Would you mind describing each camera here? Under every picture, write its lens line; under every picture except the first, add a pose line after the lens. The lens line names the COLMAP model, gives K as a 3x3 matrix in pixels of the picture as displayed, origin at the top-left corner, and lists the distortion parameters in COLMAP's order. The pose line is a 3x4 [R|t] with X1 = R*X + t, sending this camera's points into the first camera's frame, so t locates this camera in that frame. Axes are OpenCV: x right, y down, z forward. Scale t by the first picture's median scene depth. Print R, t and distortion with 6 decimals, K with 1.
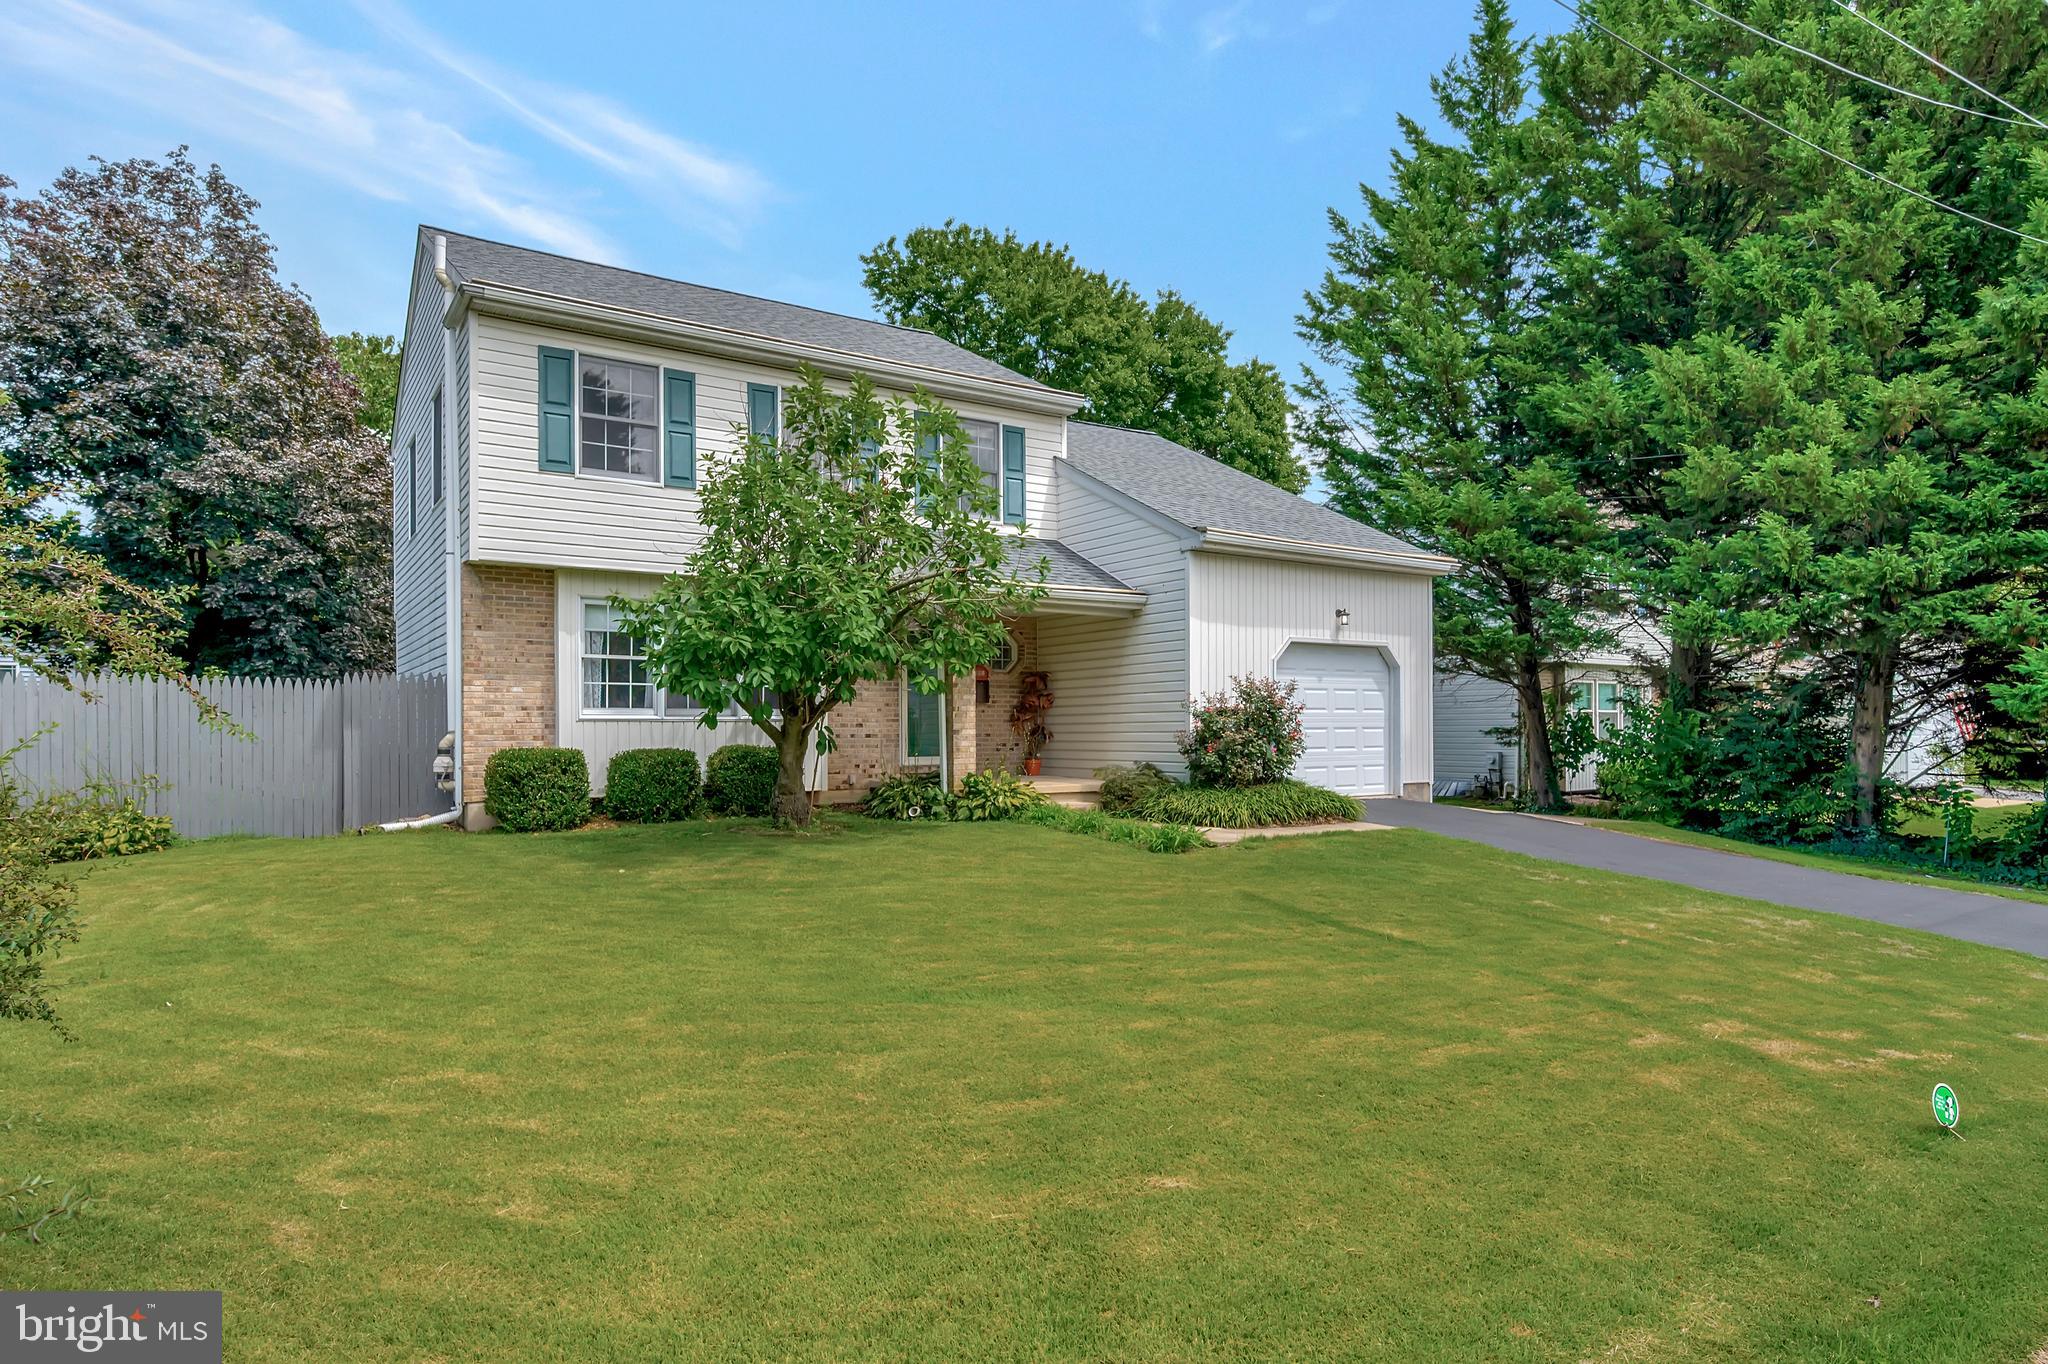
lens RADIAL K [[1081.9, 0, 1034.2], [0, 1081.9, 700.1], [0, 0, 1]] dist [-0.004244, 0.000075]
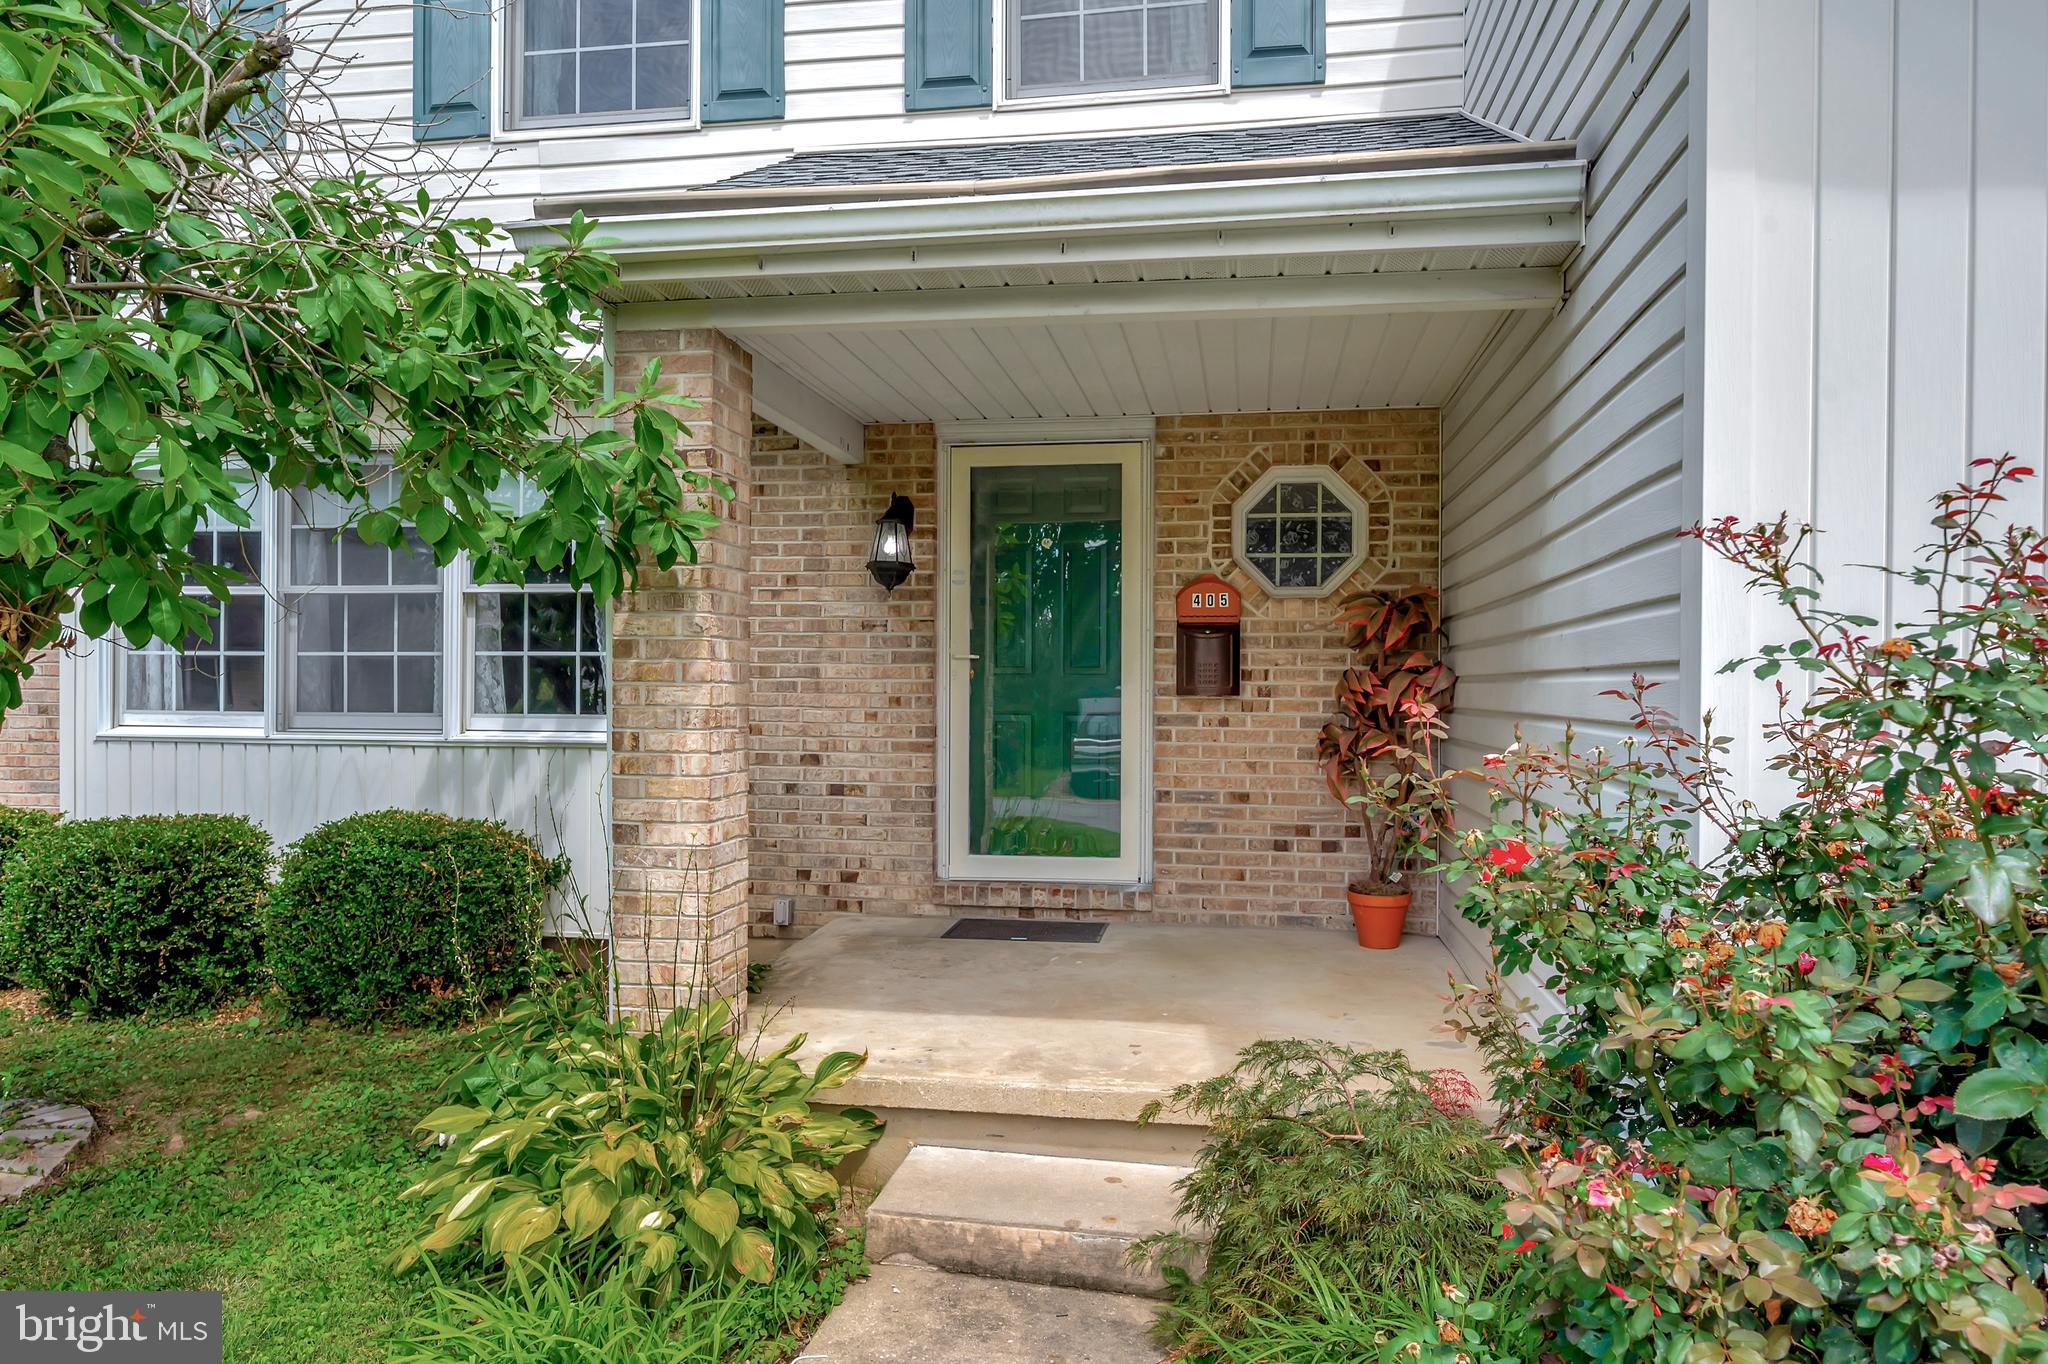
lens RADIAL K [[1314.4, 0, 1009.6], [0, 1314.4, 682.1], [0, 0, 1]] dist [0.000965, 0.000623]
pose [[0.742055, 0.005421, -0.670318, 0.200989], [0.009226, 0.999790, 0.018299, -0.010757], [0.670276, -0.019763, 0.741849, 0.825146]]
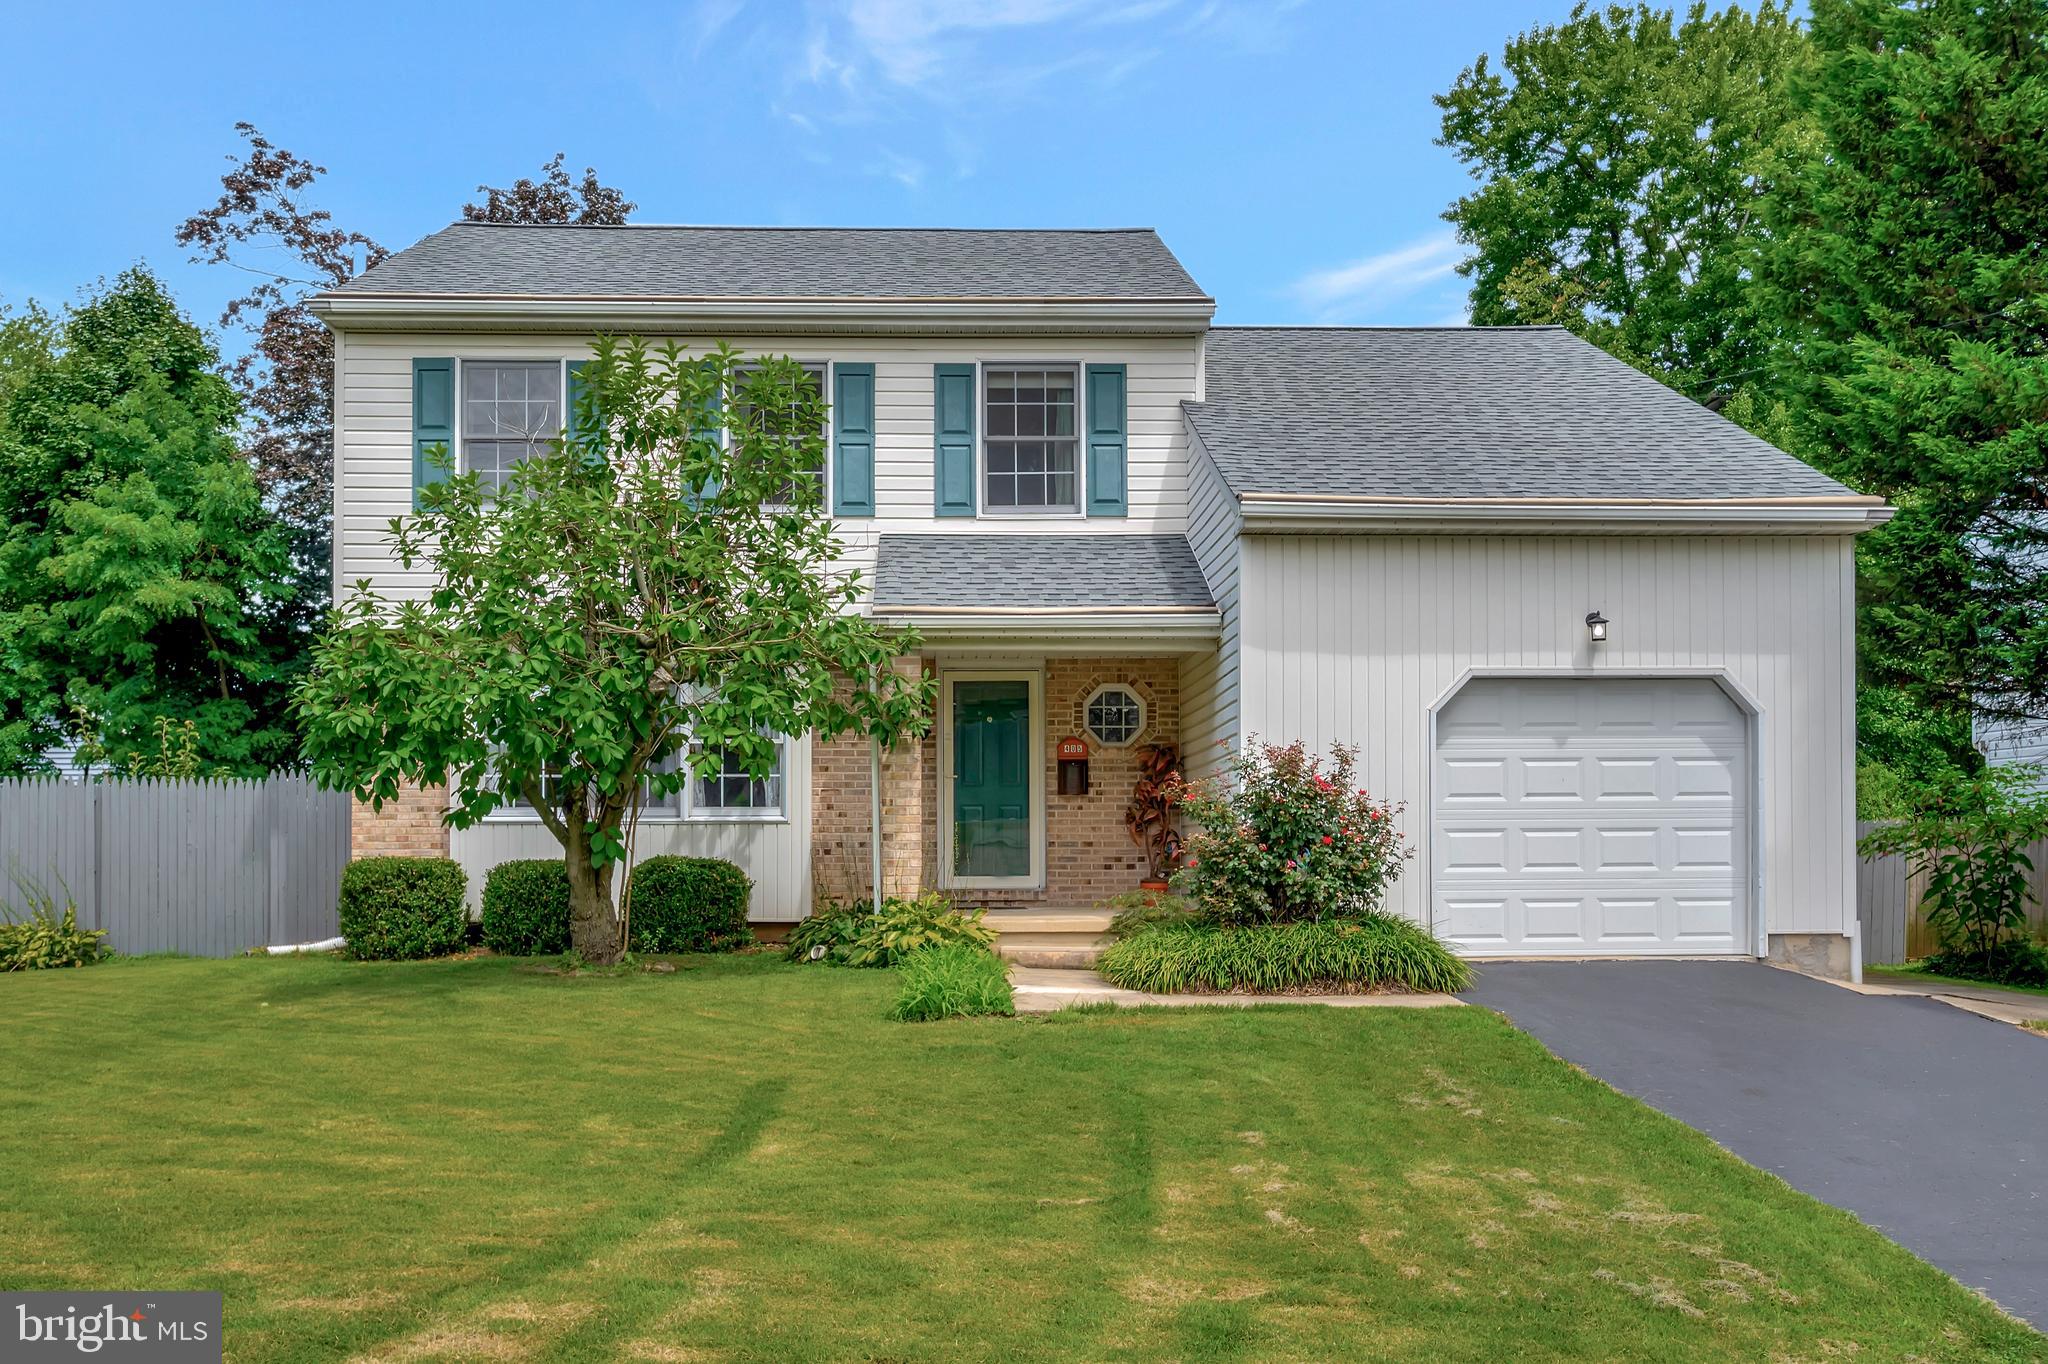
lens RADIAL K [[1663.5, 0, 1012.0], [0, 1663.5, 816.8], [0, 0, 1]] dist [-0.005838, -0.005522]
pose [[0.866987, -0.010202, -0.498226, 0.510126], [0.014282, 0.999888, 0.004379, 0.013454], [0.498126, -0.010912, 0.867036, 0.136522]]
